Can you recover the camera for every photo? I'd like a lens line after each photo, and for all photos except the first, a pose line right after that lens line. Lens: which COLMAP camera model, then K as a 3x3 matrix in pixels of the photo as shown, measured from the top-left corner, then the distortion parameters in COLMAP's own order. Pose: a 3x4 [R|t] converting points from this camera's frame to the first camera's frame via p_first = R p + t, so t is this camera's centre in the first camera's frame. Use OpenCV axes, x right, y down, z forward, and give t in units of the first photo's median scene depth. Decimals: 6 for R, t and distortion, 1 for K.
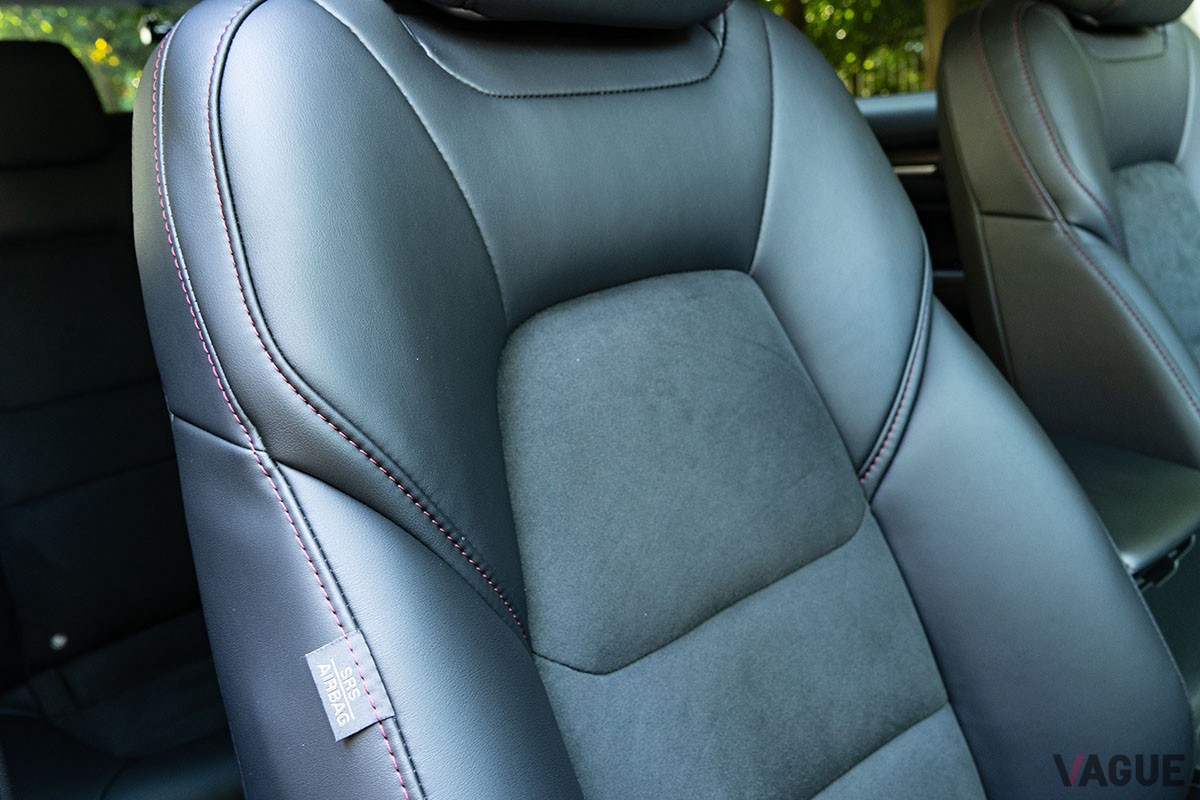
lens RADIAL K [[1053.2, 0, 590.9], [0, 1053.2, 399.9], [0, 0, 1]] dist [0.017016, 0.019048]
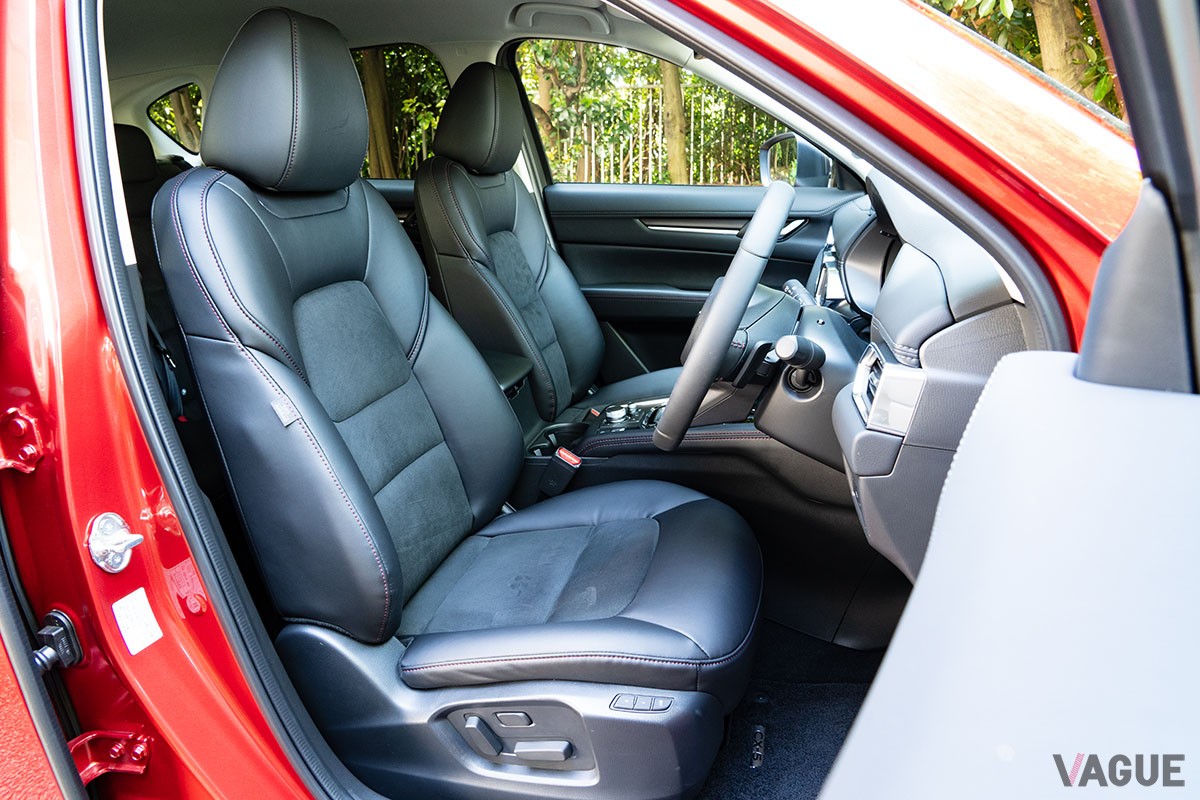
lens RADIAL K [[812.5, 0, 596.6], [0, 812.5, 401.7], [0, 0, 1]] dist [-0.022425, 0.005271]
pose [[0.837177, -0.074045, 0.541897, -0.464776], [0.050638, 0.997031, 0.058004, 0.086346], [-0.544583, -0.021119, 0.838441, -0.976867]]
